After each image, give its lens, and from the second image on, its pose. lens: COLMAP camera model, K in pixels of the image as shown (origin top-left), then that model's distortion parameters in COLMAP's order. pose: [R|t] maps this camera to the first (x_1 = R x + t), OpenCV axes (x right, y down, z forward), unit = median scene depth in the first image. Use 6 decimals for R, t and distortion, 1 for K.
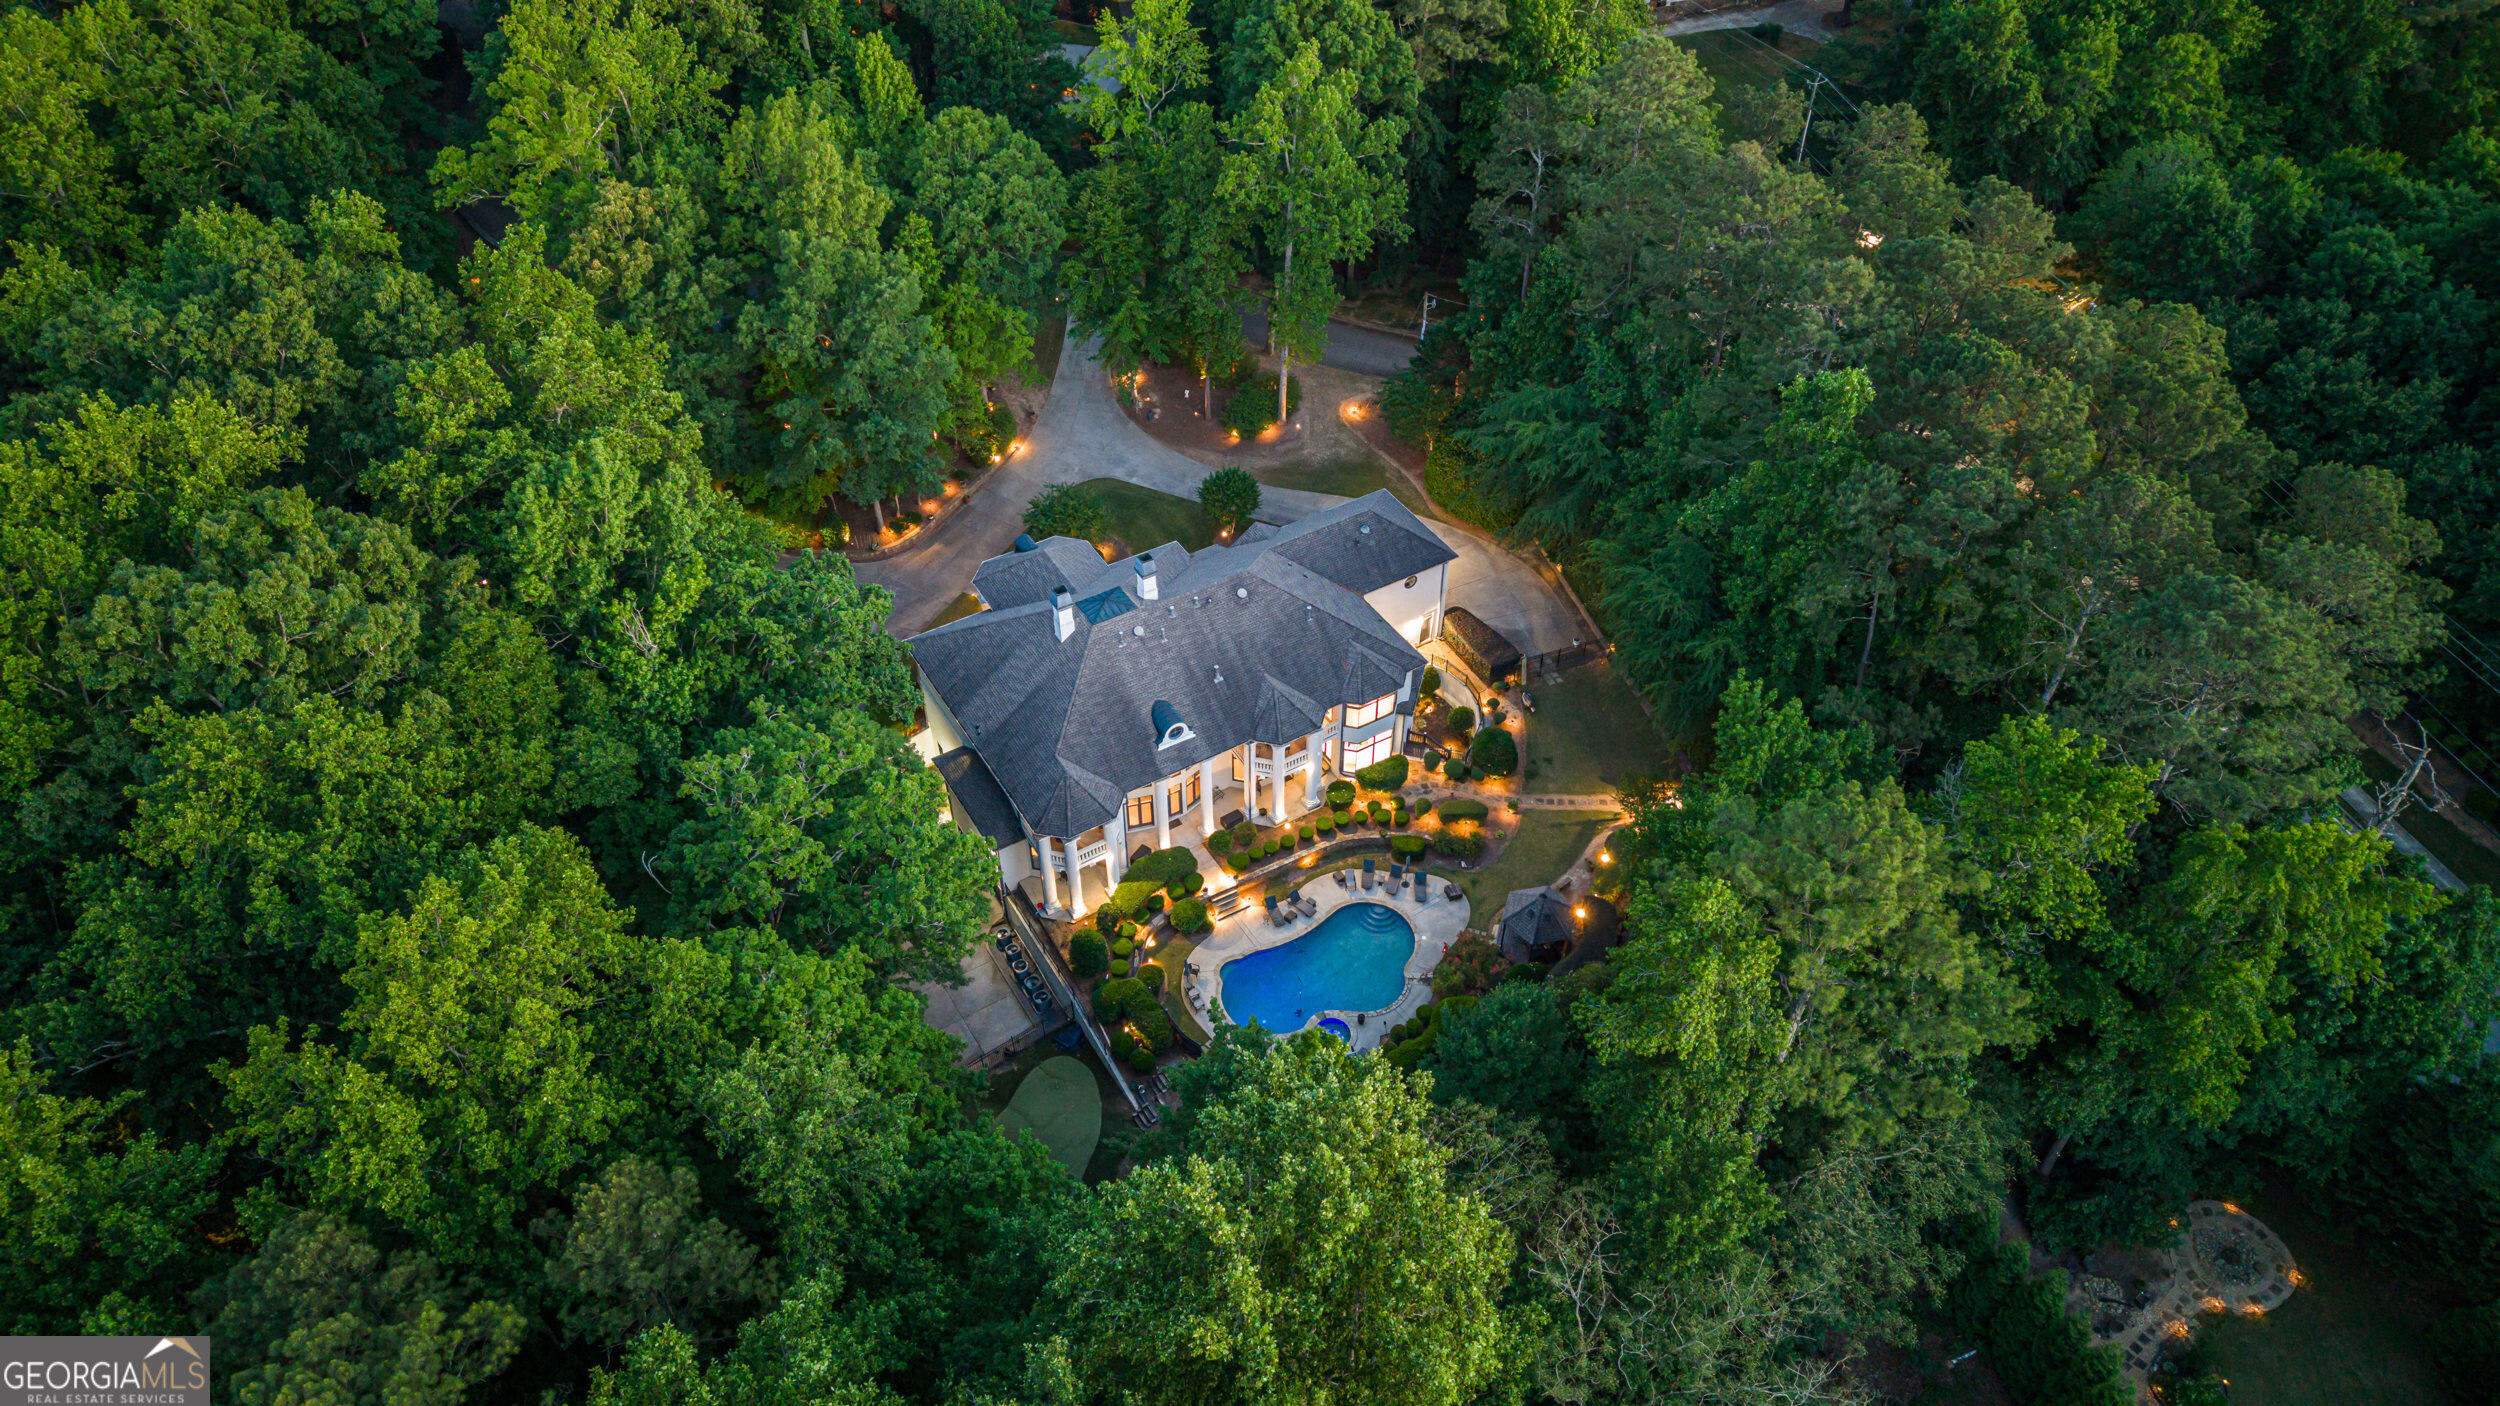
lens RADIAL K [[1691.8, 0, 1244.5], [0, 1691.8, 703.7], [0, 0, 1]] dist [0.009124, -0.014941]
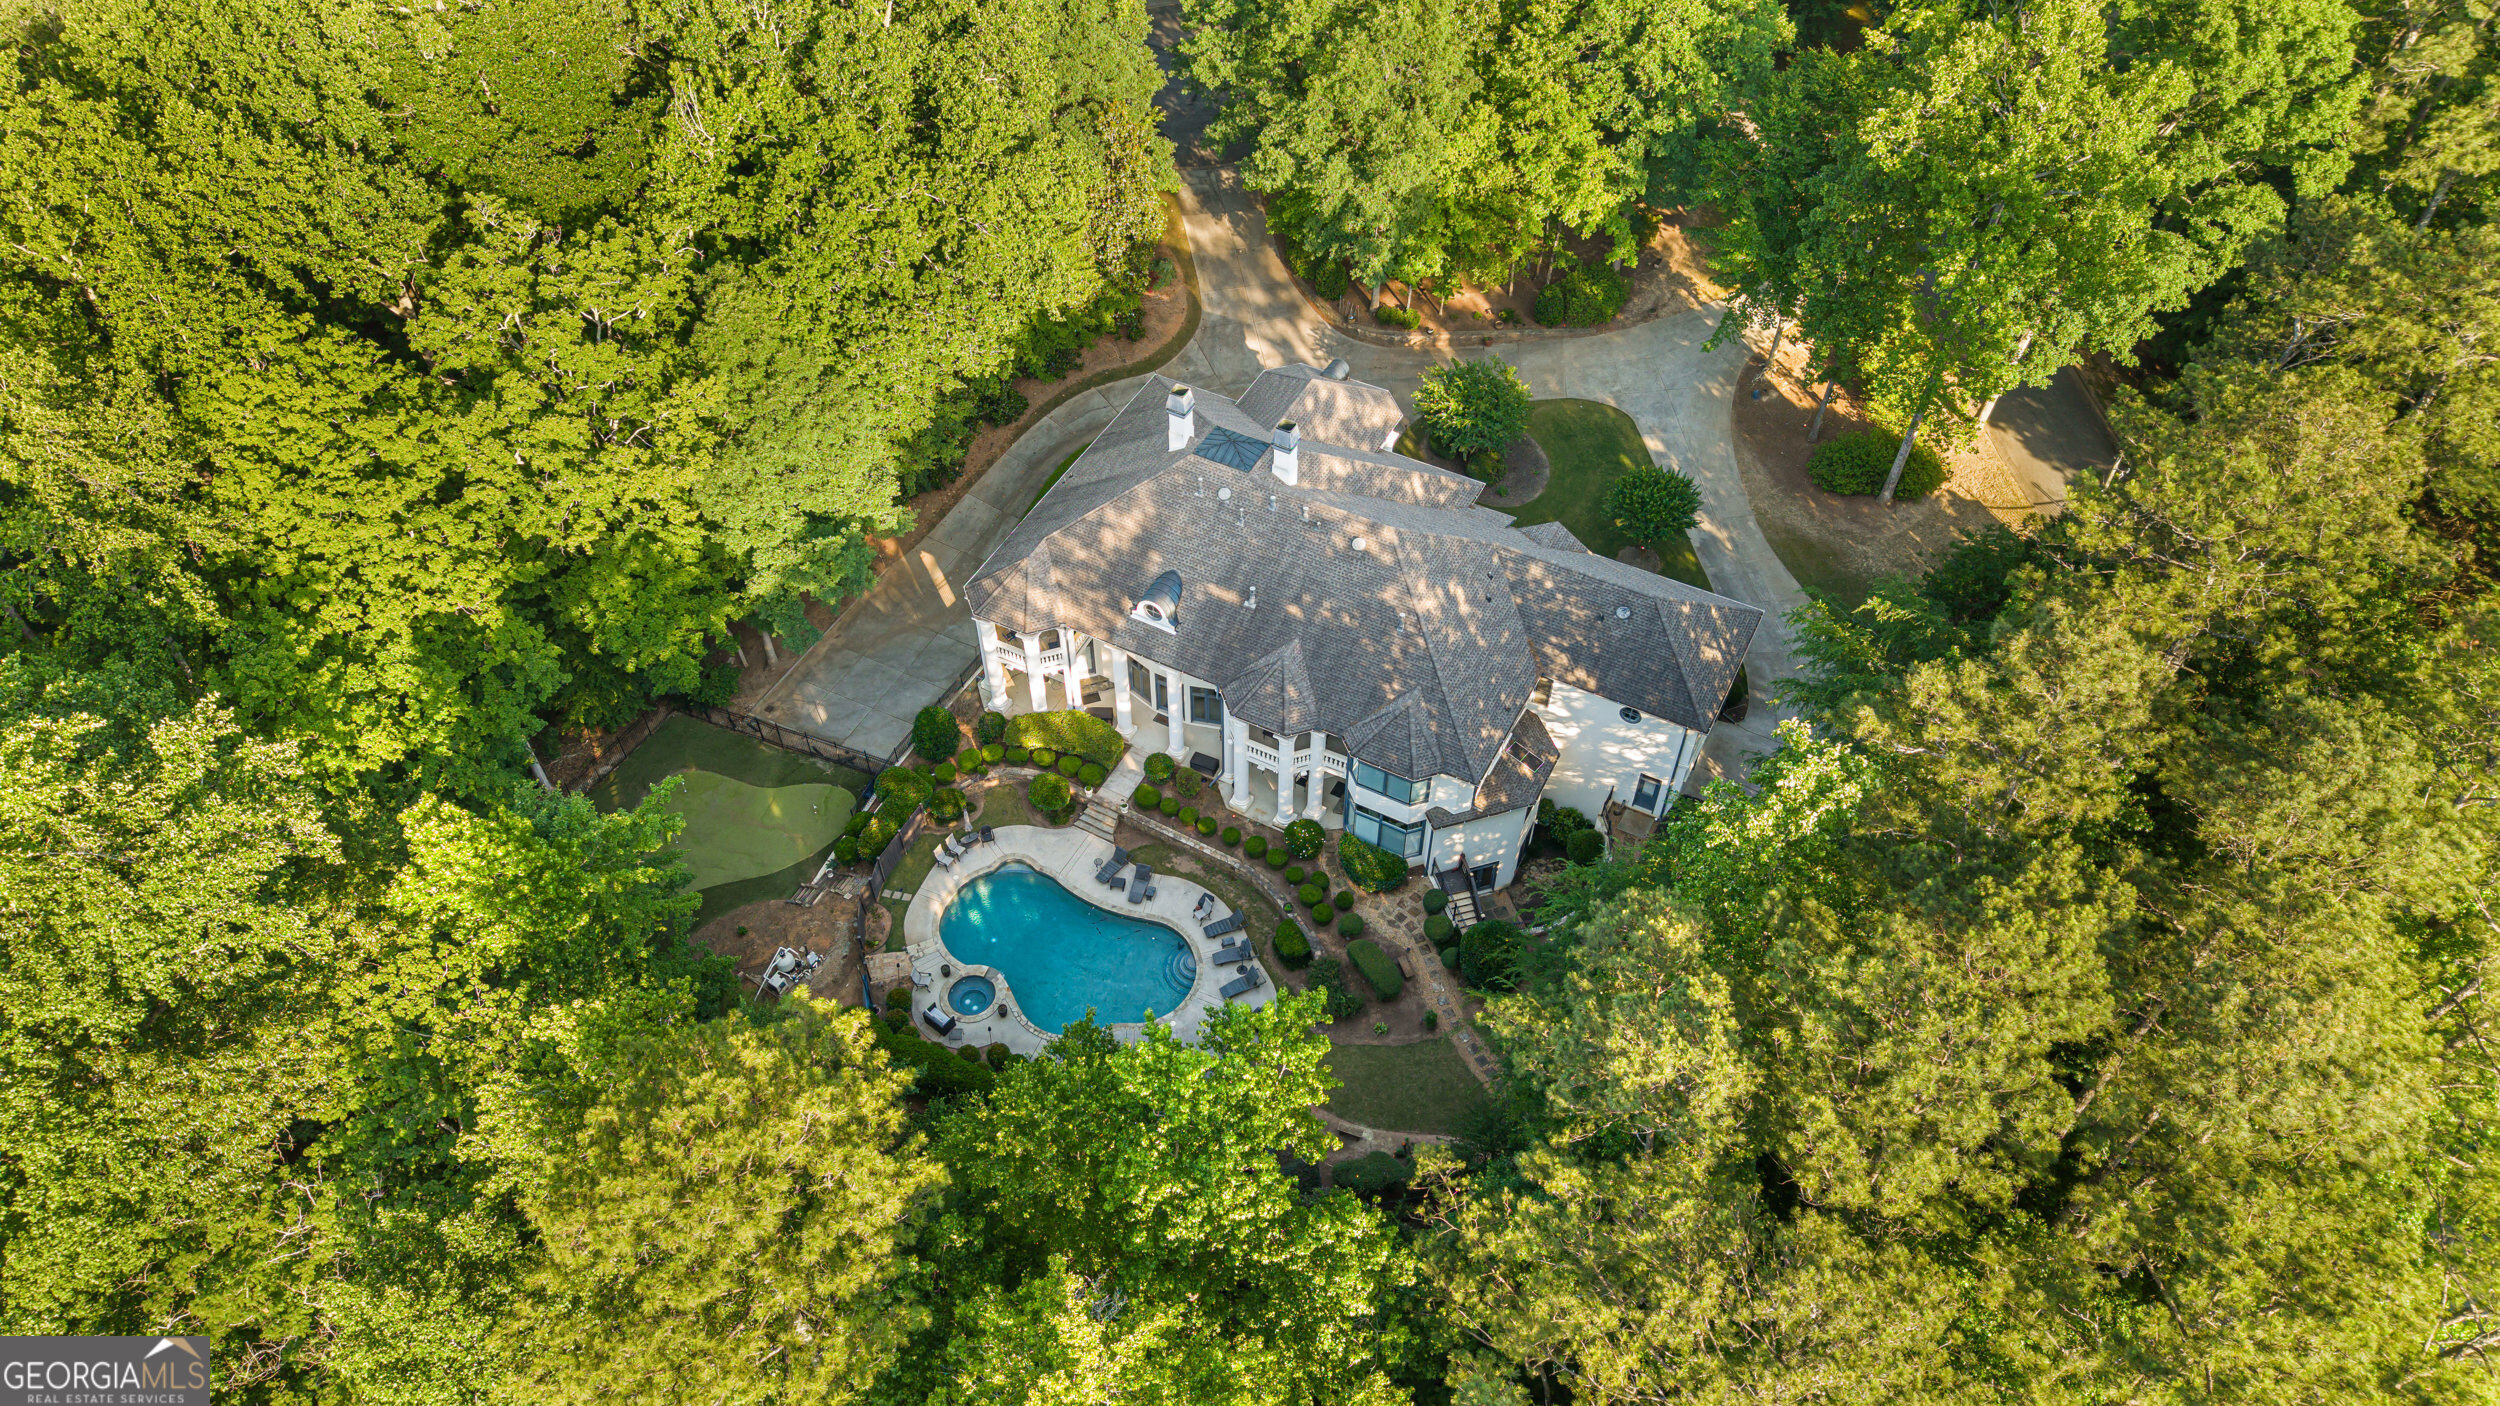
lens RADIAL K [[1691.8, 0, 1251.7], [0, 1691.8, 713.5], [0, 0, 1]] dist [0.009124, -0.014941]
pose [[0.523656, 0.645148, -0.556390, 0.442649], [-0.593870, 0.744690, 0.304556, -0.210066], [0.610822, 0.170941, 0.773095, 0.397612]]
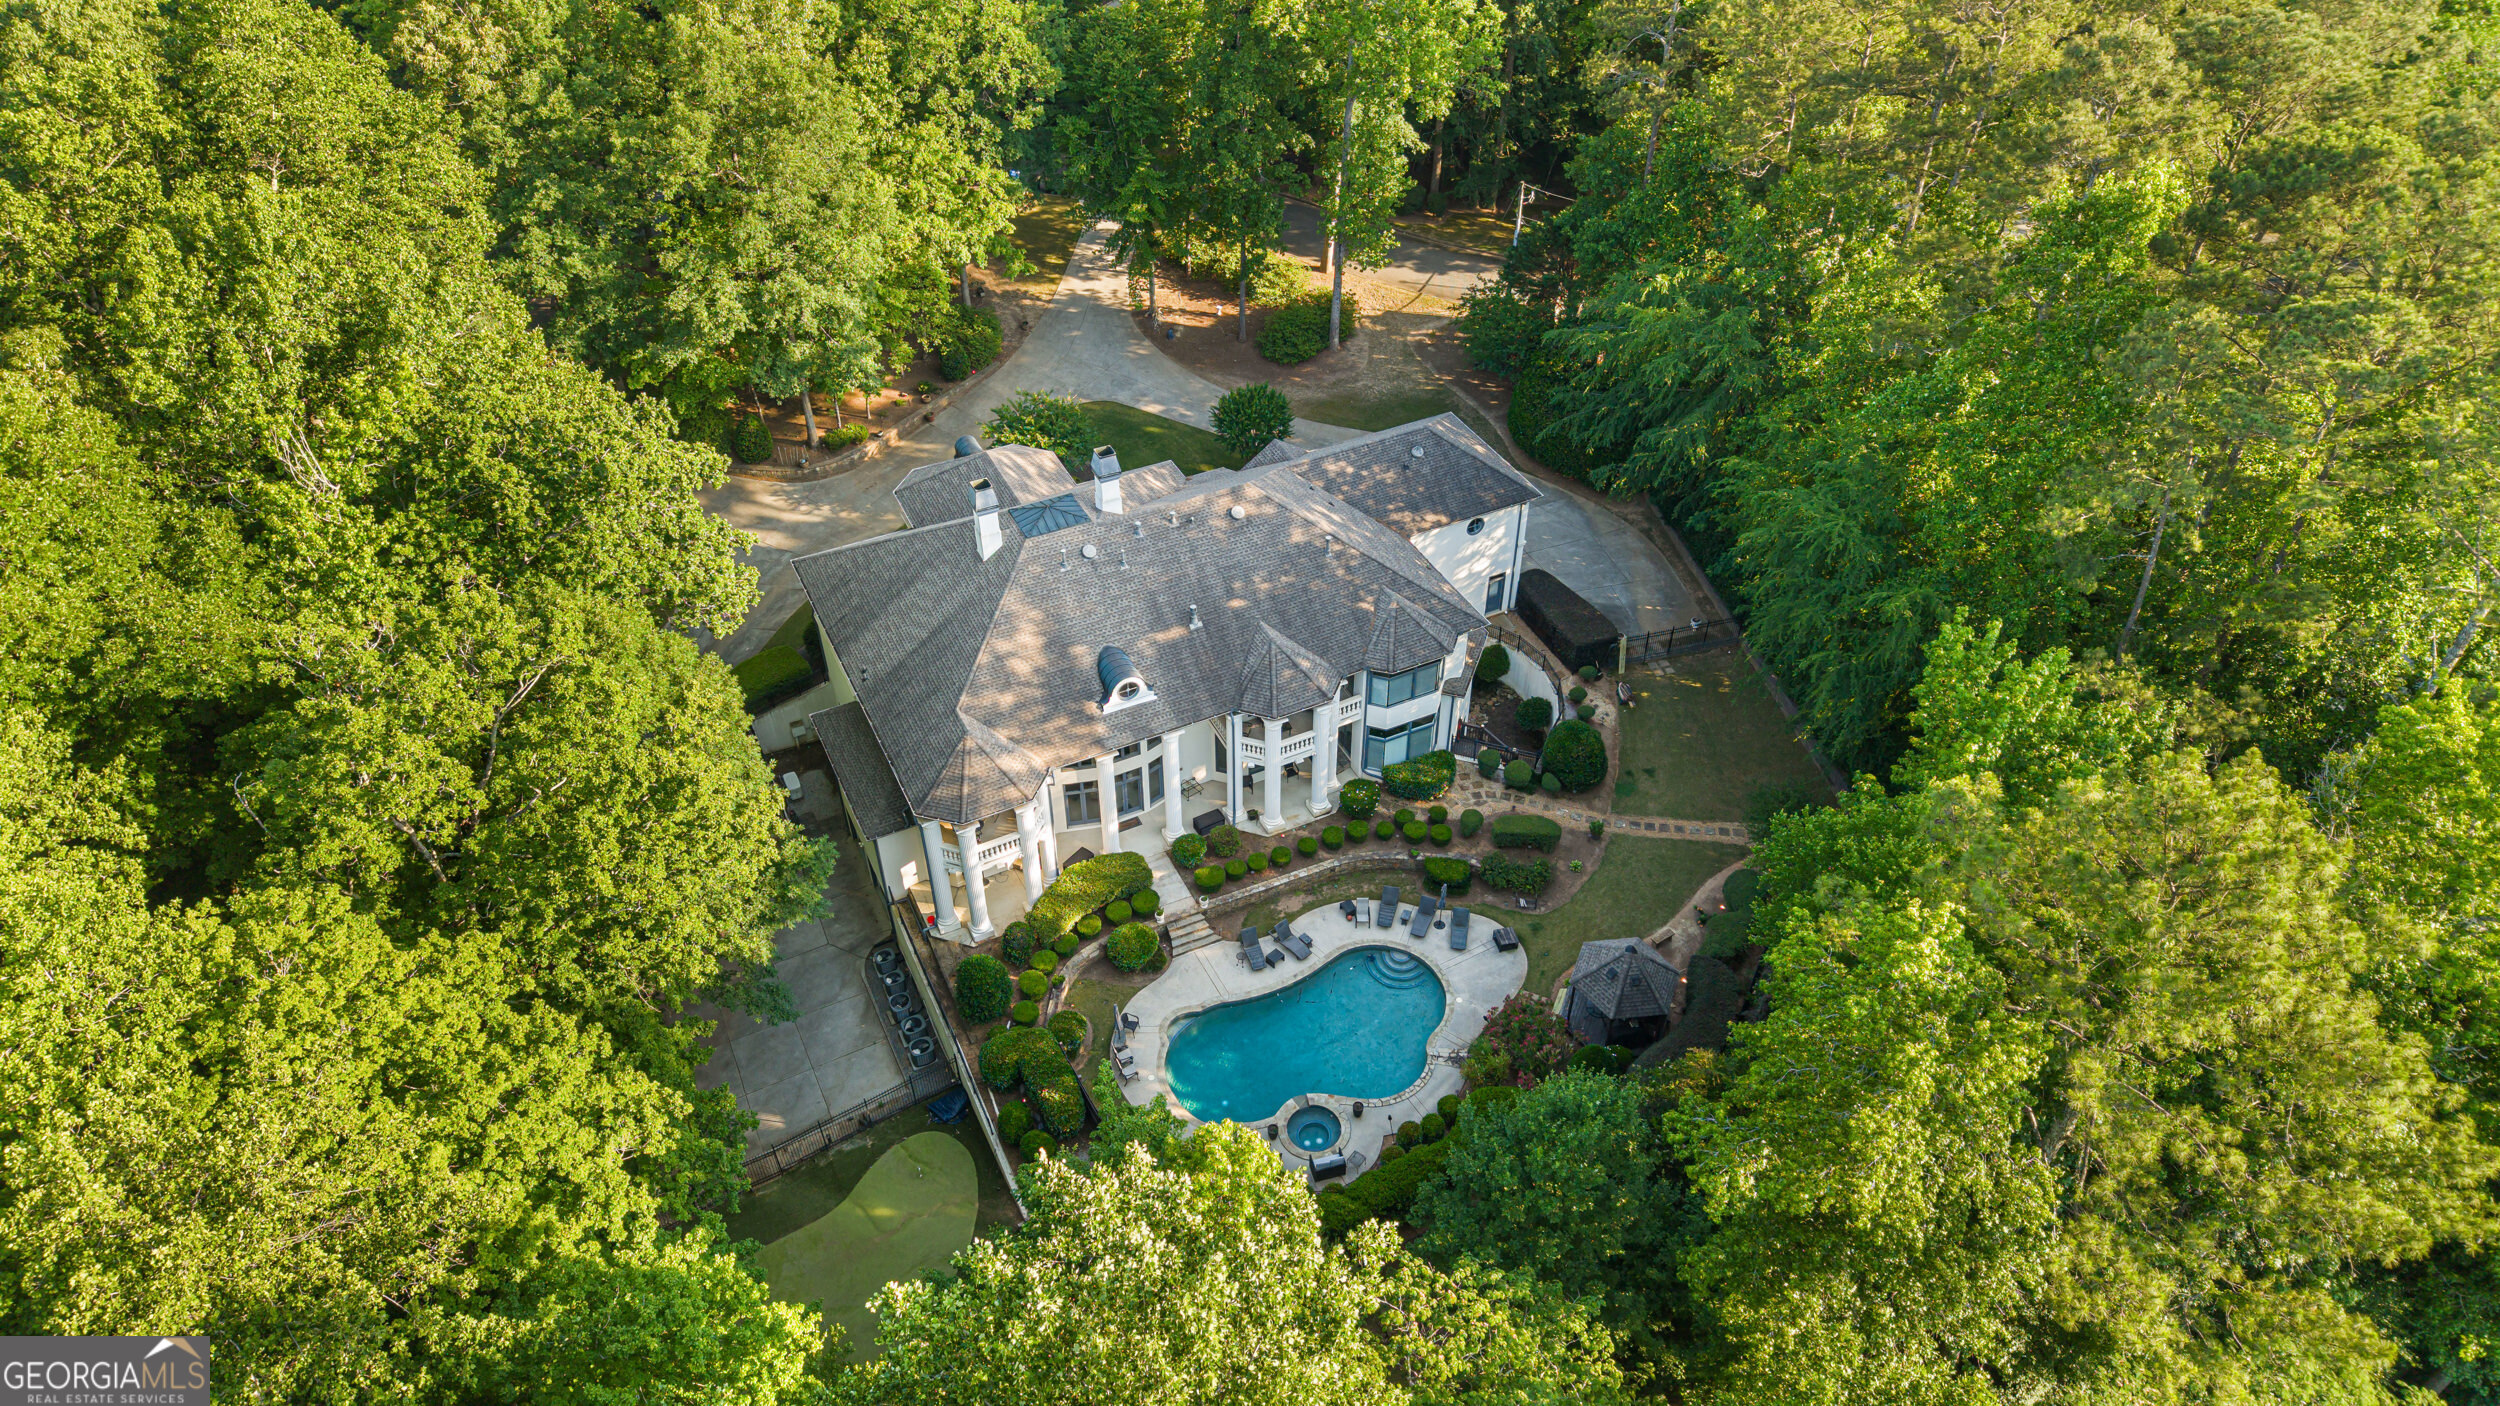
lens RADIAL K [[1691.8, 0, 1246.6], [0, 1691.8, 702.1], [0, 0, 1]] dist [0.009124, -0.014941]
pose [[0.996512, 0.057075, -0.060885, 0.051608], [-0.059624, 0.997382, -0.040910, 0.046469], [0.058391, 0.044398, 0.997306, 0.272199]]
